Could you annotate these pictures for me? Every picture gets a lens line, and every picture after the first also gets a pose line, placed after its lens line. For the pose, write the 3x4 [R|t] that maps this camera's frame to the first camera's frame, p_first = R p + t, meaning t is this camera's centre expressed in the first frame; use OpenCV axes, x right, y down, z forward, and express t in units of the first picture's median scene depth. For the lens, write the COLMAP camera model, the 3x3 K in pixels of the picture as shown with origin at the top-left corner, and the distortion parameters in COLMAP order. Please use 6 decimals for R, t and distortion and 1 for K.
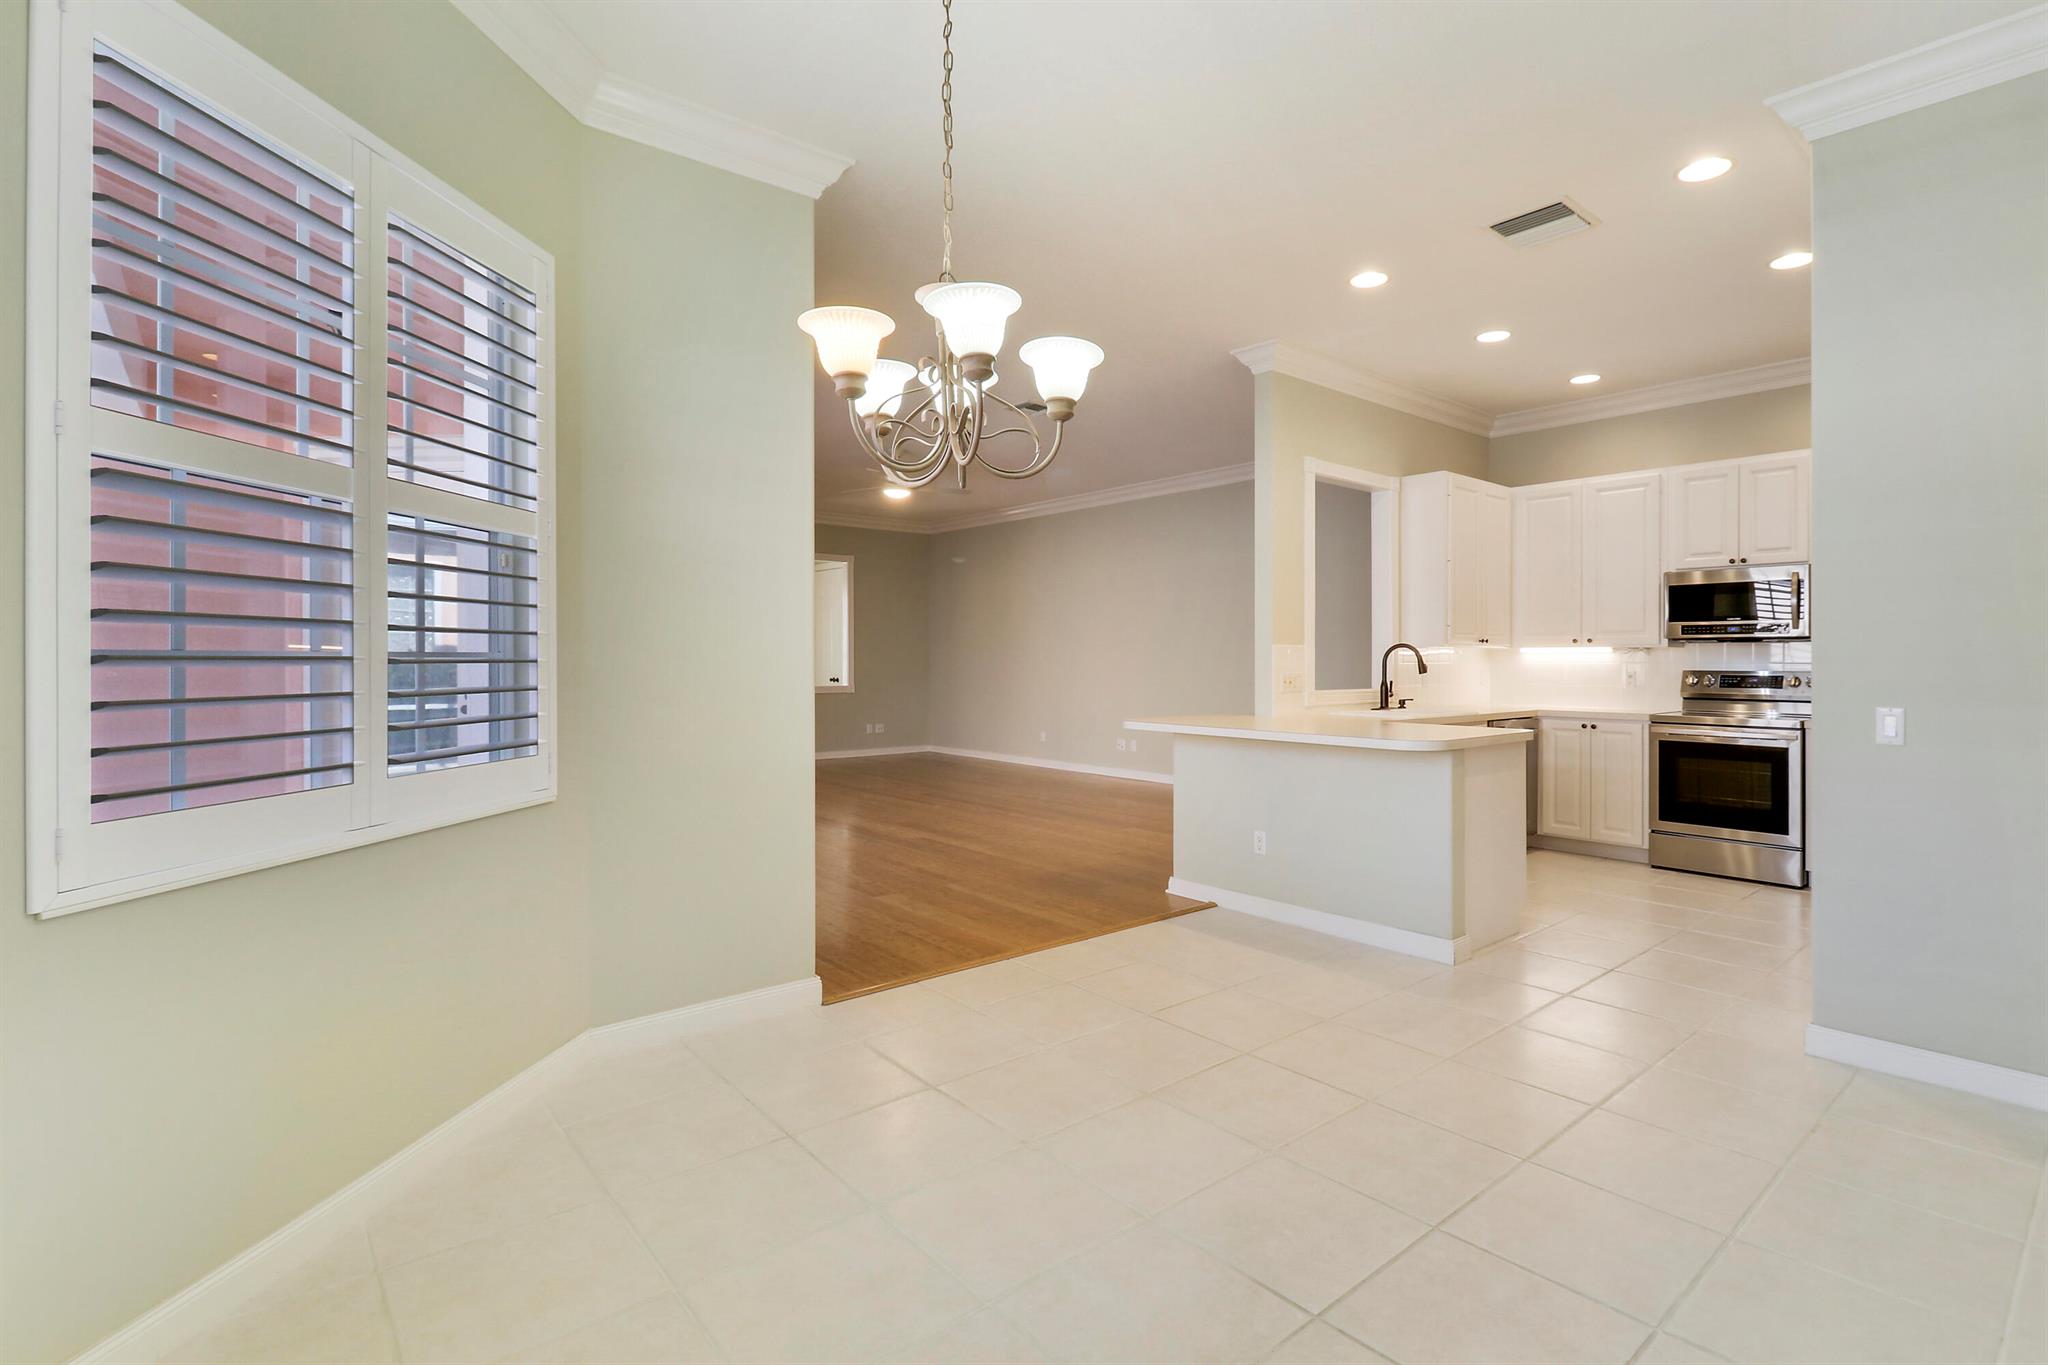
lens RADIAL K [[978.9, 0, 1054.5], [0, 978.9, 656.5], [0, 0, 1]] dist [0.001855, 0.000184]
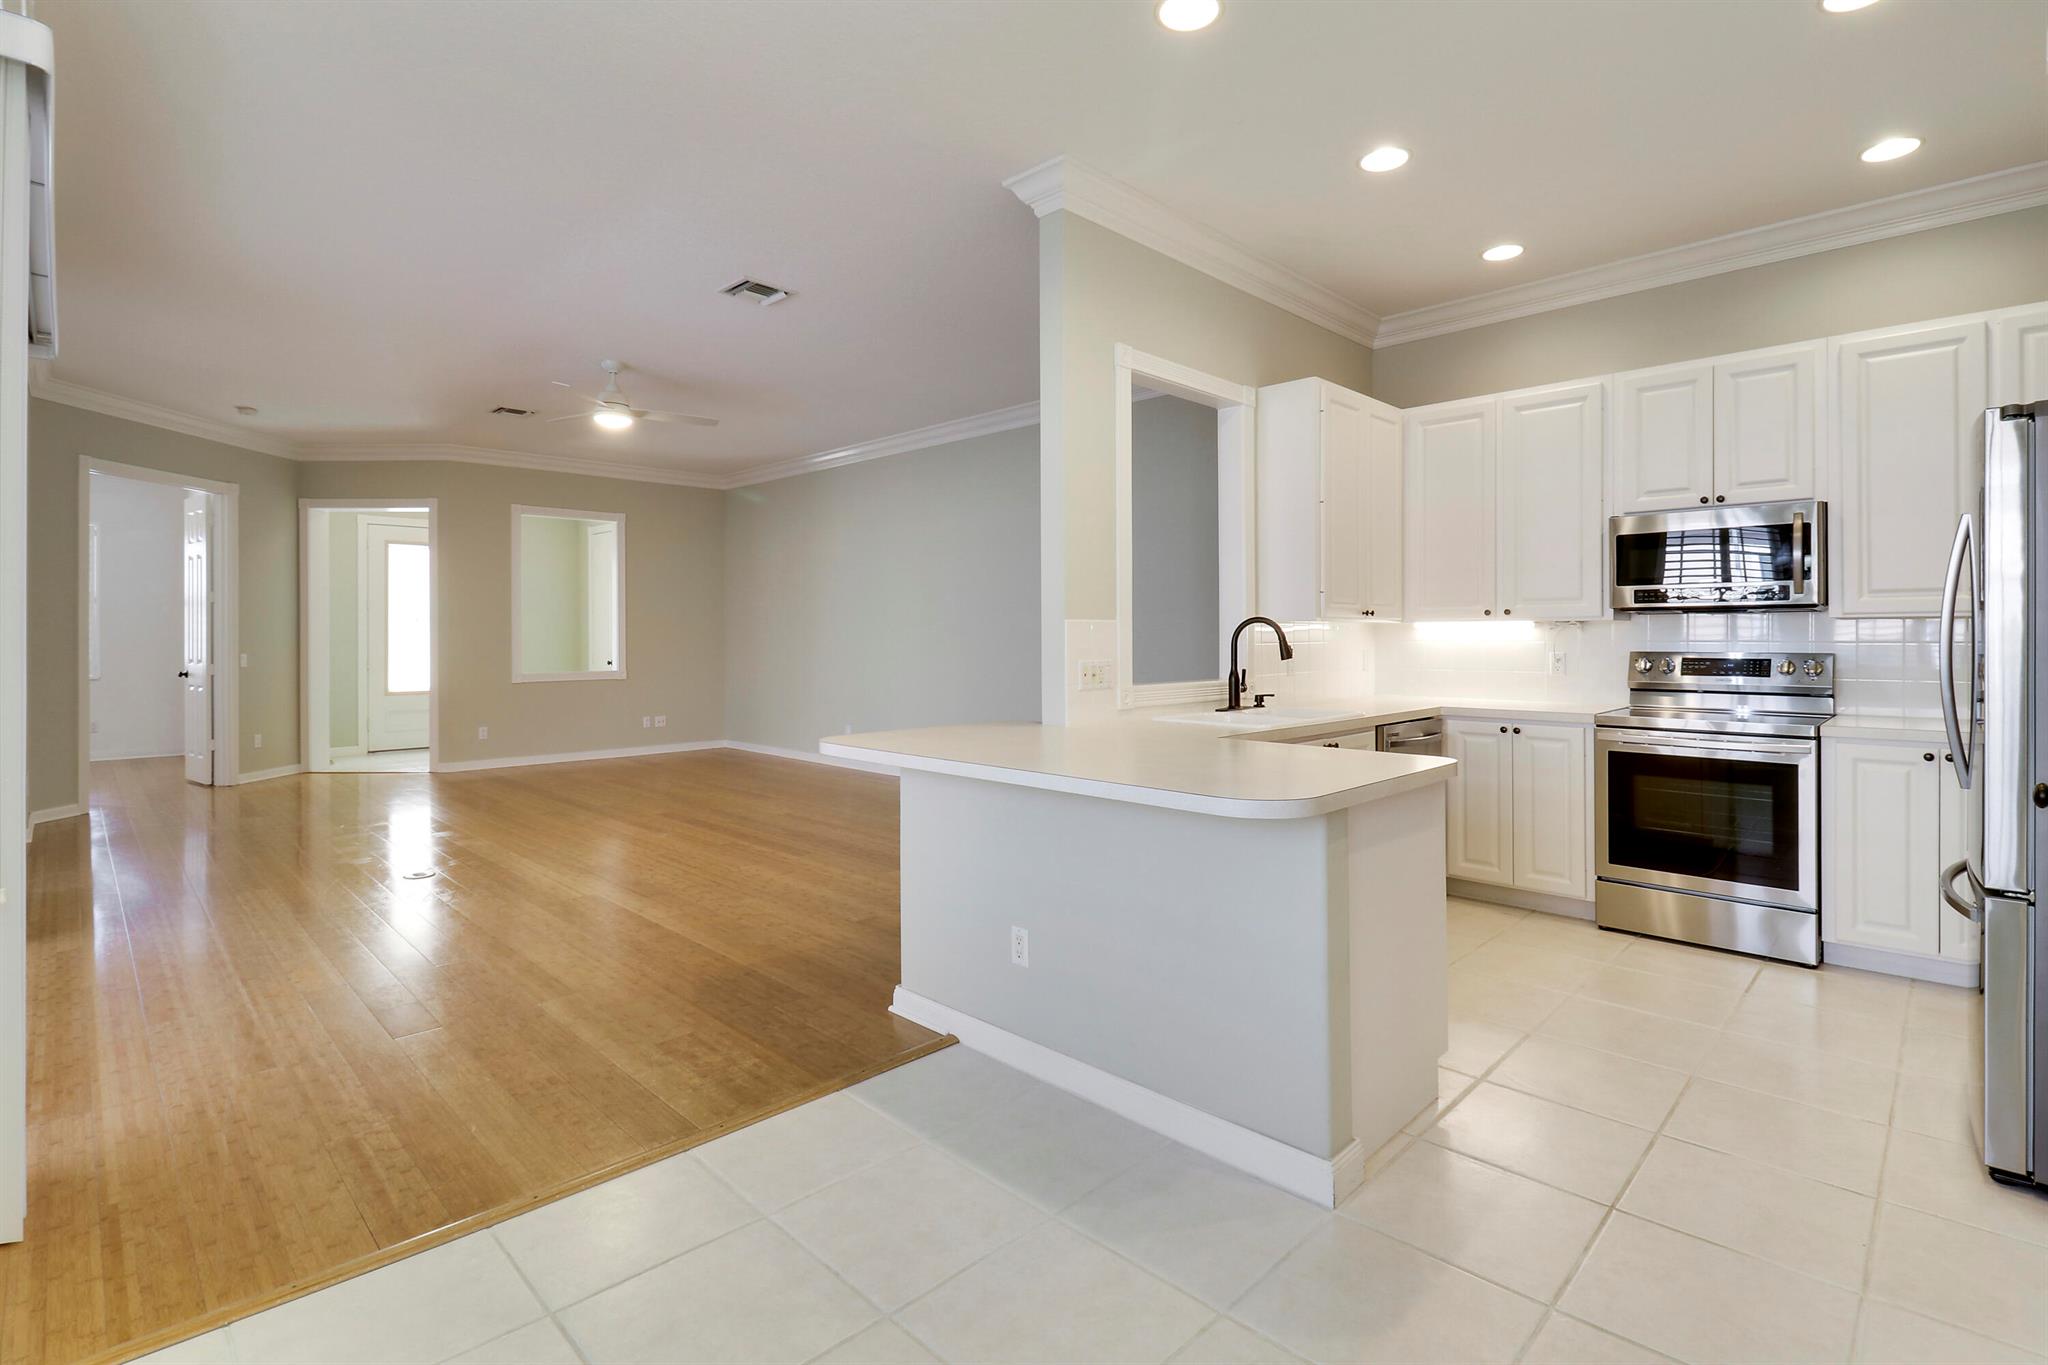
lens RADIAL K [[954.0, 0, 1027.0], [0, 954.0, 632.3], [0, 0, 1]] dist [-0.001192, 0.000072]
pose [[0.996753, -0.004991, 0.080359, 0.132951], [0.004900, 0.999987, 0.001320, -0.003638], [-0.080365, -0.000922, 0.996765, 0.326318]]
